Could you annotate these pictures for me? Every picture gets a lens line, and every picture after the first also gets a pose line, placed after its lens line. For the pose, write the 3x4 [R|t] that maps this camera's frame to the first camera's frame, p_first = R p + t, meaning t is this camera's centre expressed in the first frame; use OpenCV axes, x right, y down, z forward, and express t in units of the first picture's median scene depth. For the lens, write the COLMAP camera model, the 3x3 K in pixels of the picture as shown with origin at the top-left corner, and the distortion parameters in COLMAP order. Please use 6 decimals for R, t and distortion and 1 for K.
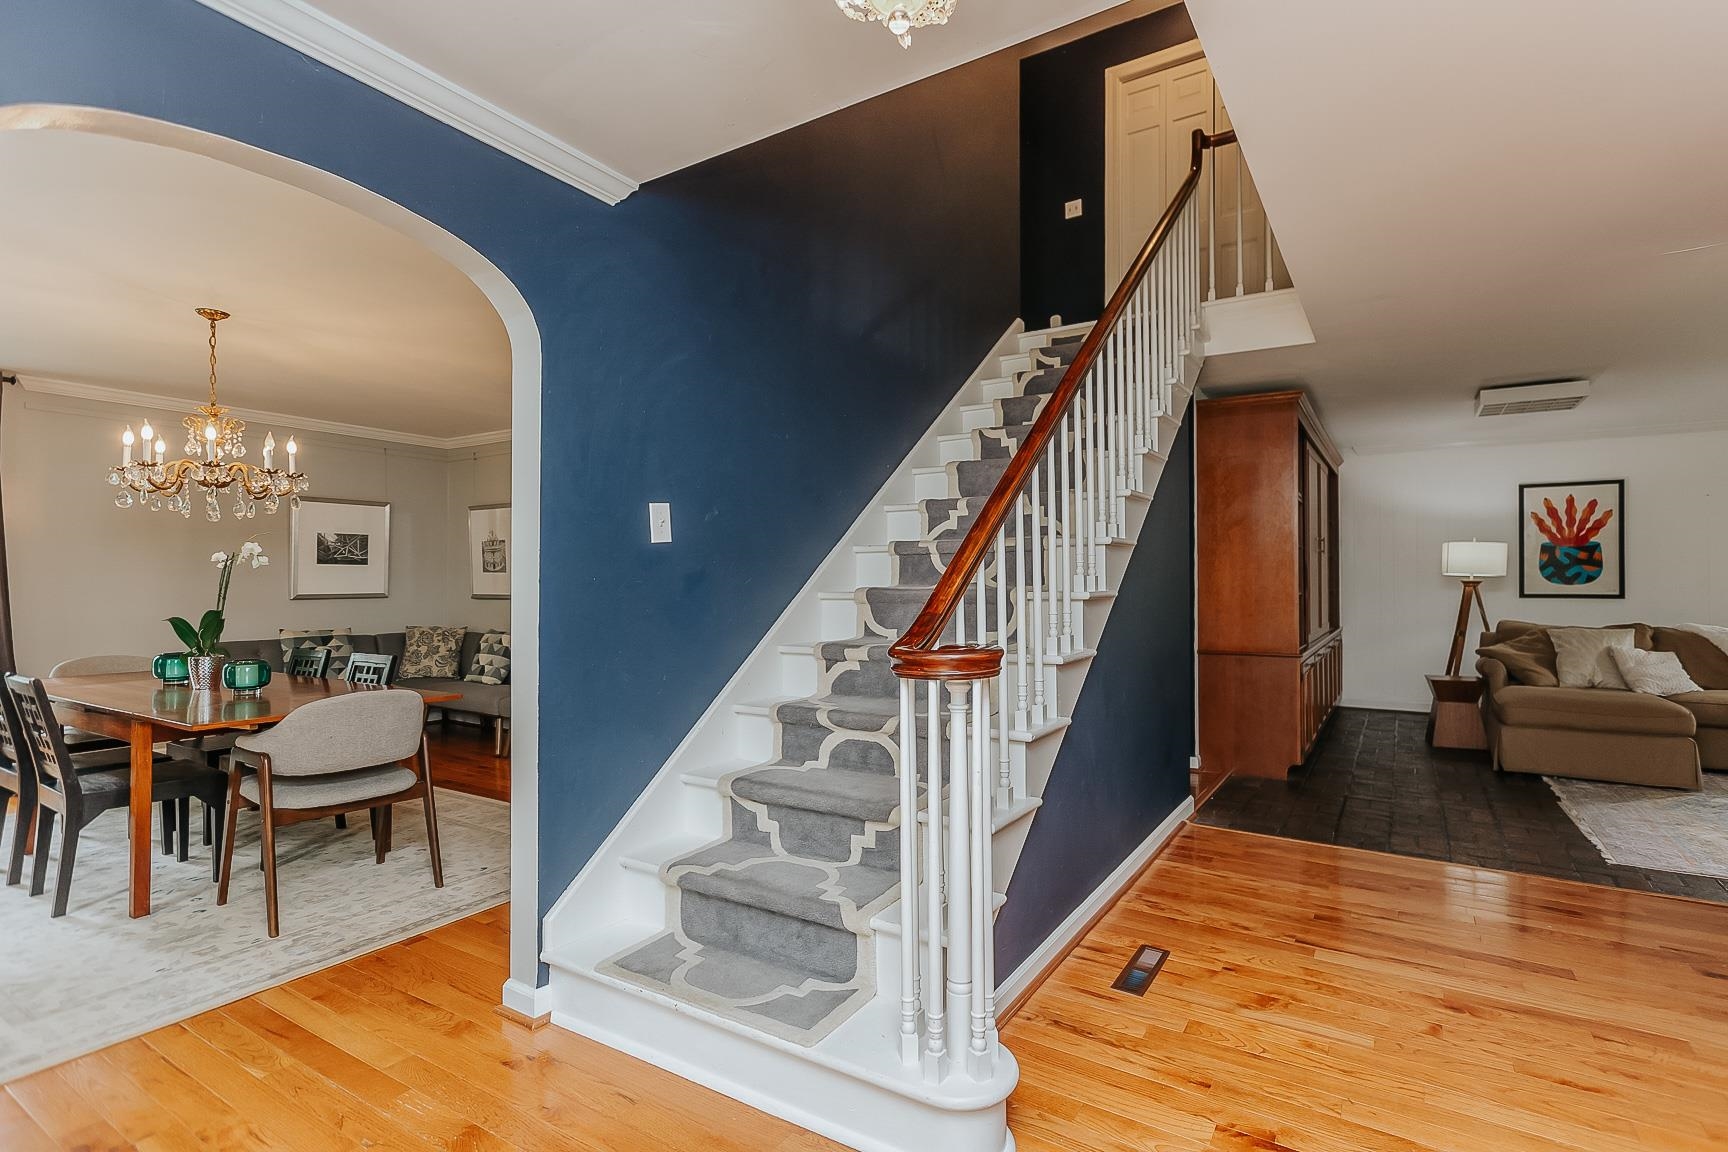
lens RADIAL K [[835.4, 0, 866.2], [0, 835.4, 581.8], [0, 0, 1]] dist [0.015556, 0.001573]
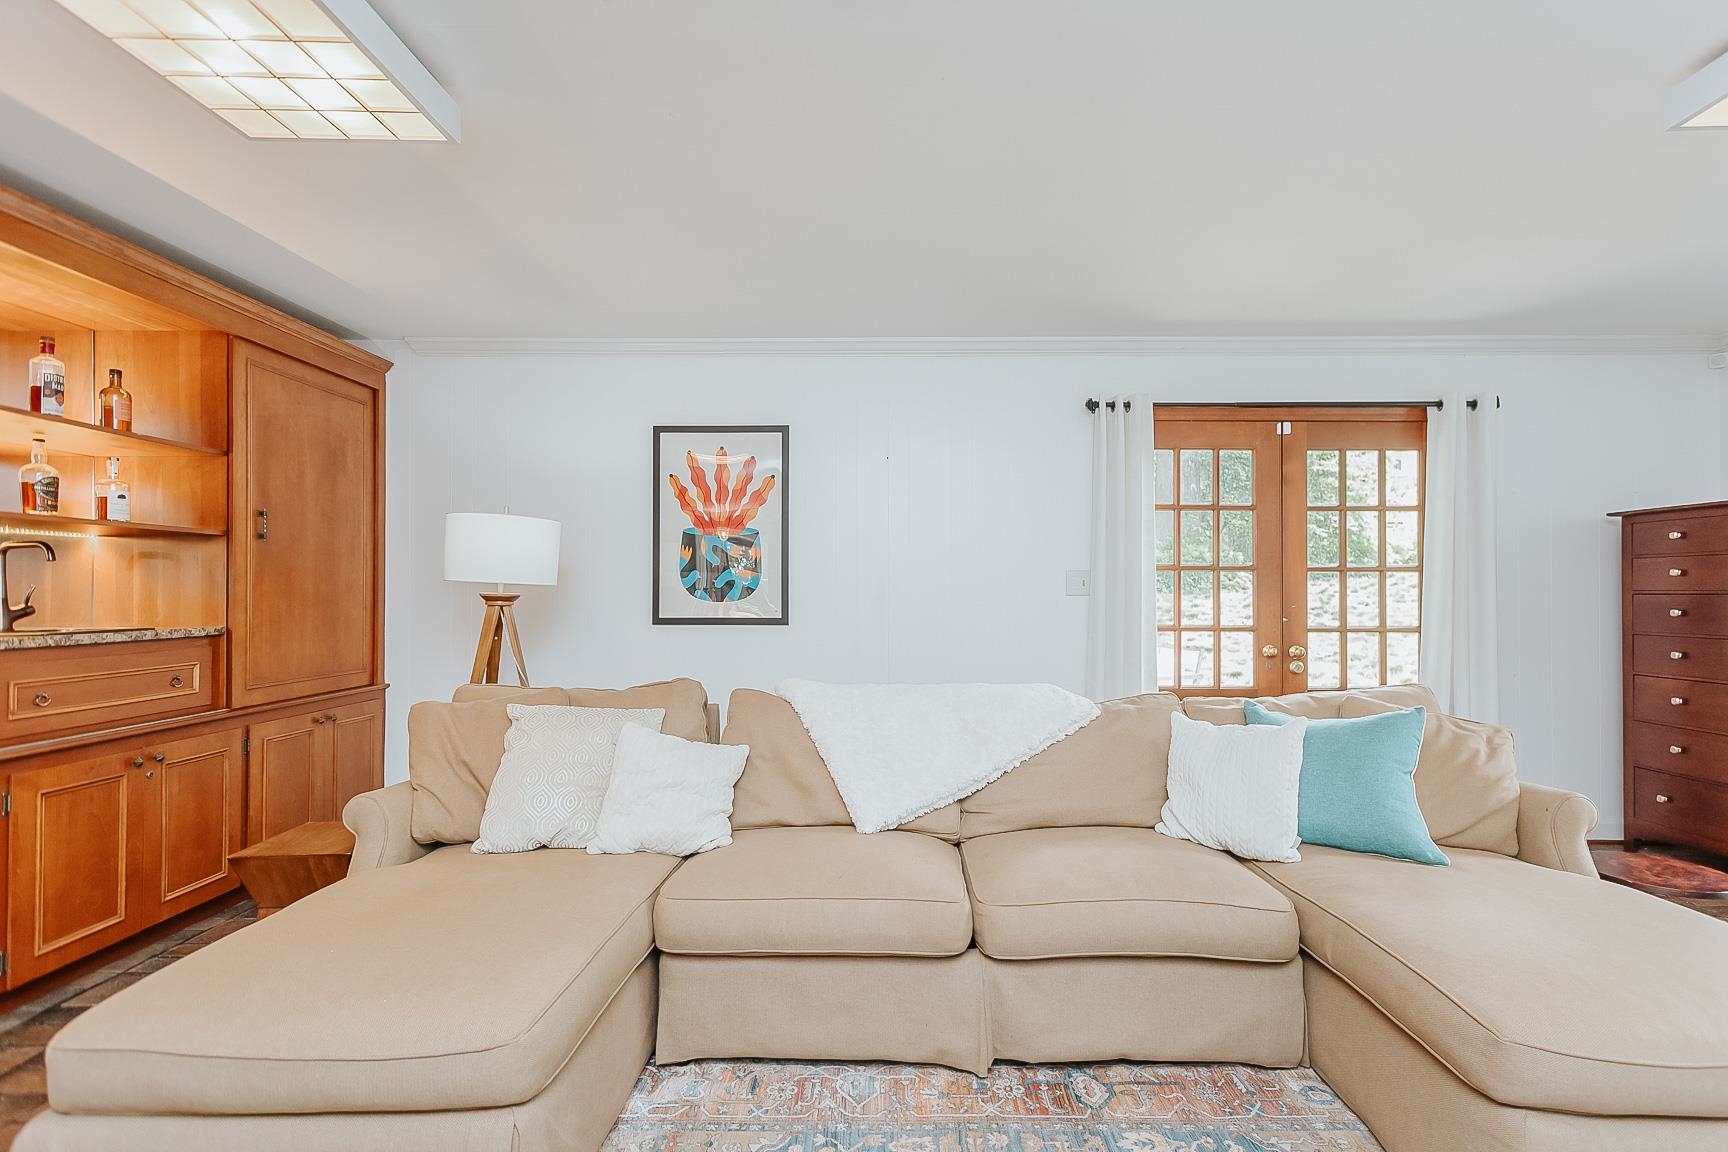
lens RADIAL K [[835.4, 0, 864.2], [0, 835.4, 573.0], [0, 0, 1]] dist [0.015556, 0.001573]
pose [[0.848040, 0.016510, 0.529674, 0.613305], [-0.004385, 0.999699, -0.024140, -0.002796], [-0.529913, 0.018149, 0.847858, 0.459899]]
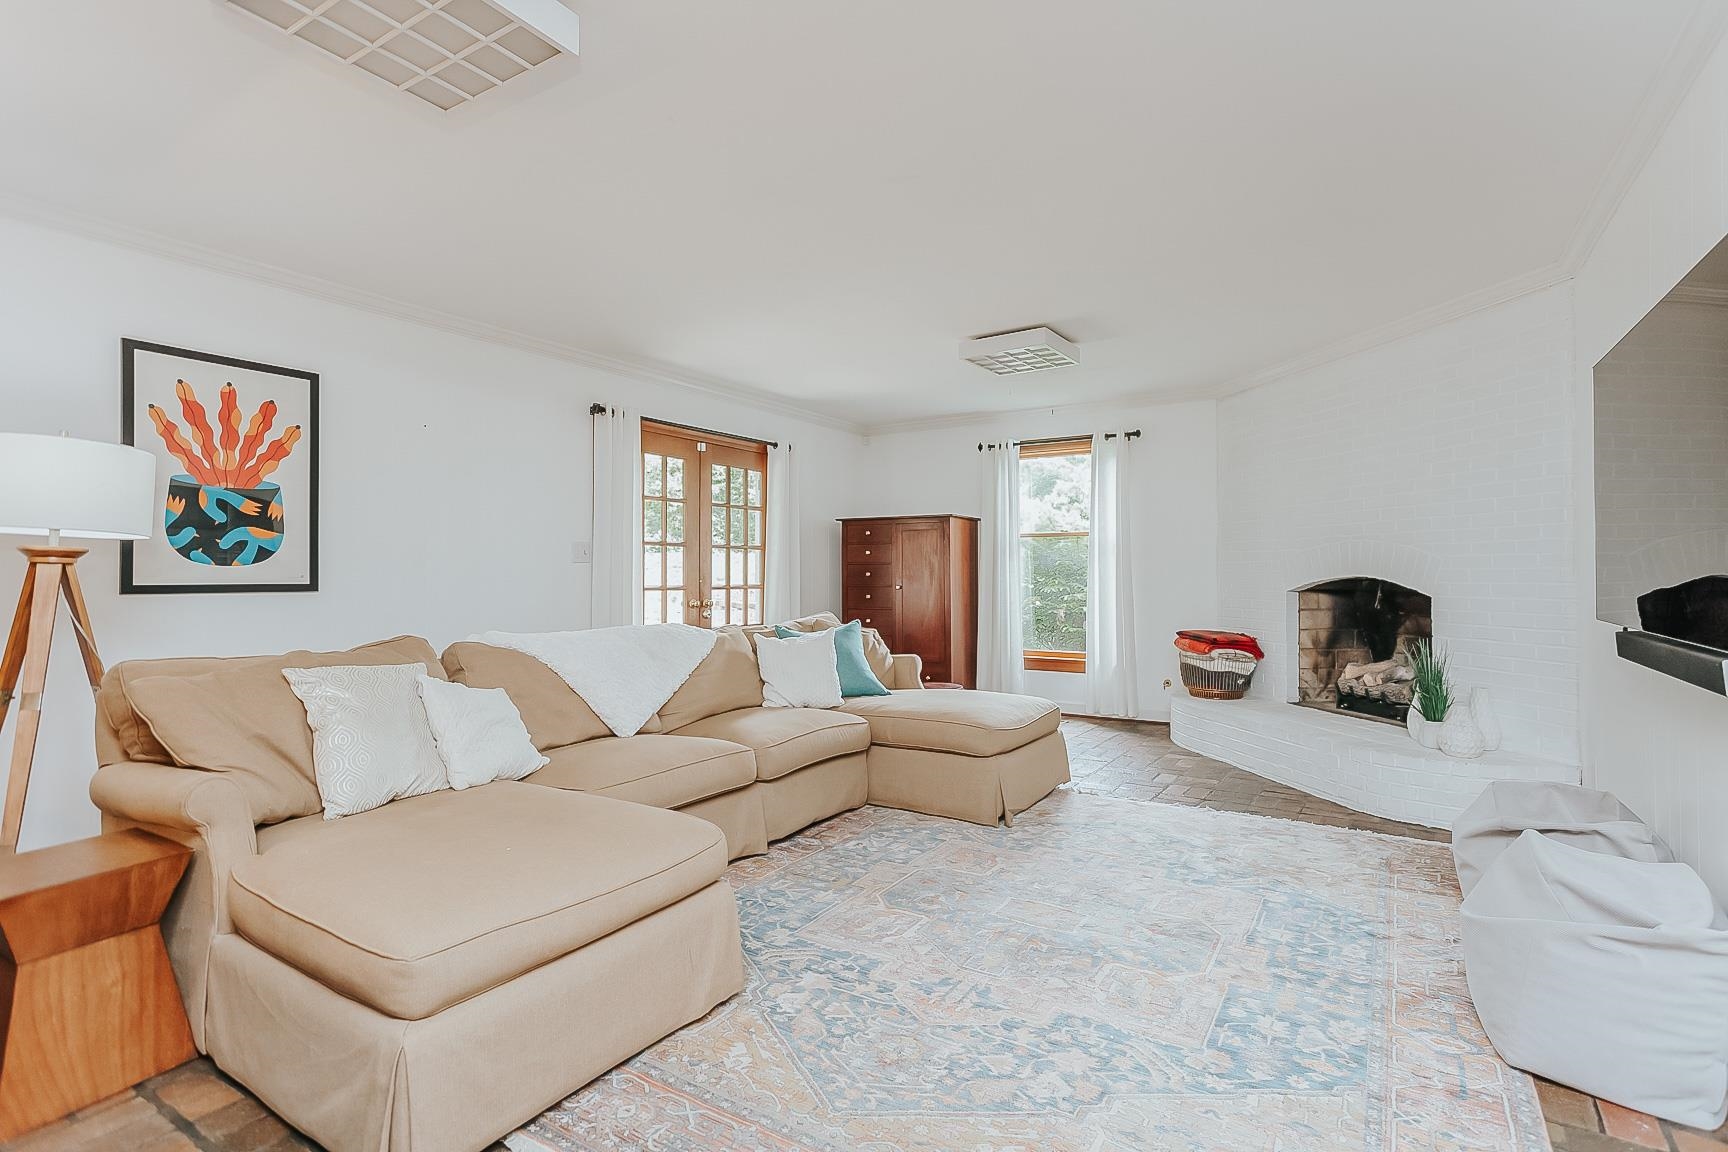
lens RADIAL K [[835.4, 0, 868.6], [0, 835.4, 565.6], [0, 0, 1]] dist [0.015556, 0.001573]
pose [[0.011457, 0.013804, 0.999839, 0.345772], [0.000084, 0.999905, -0.013806, 0.010395], [-0.999934, 0.000242, 0.011455, 0.621174]]
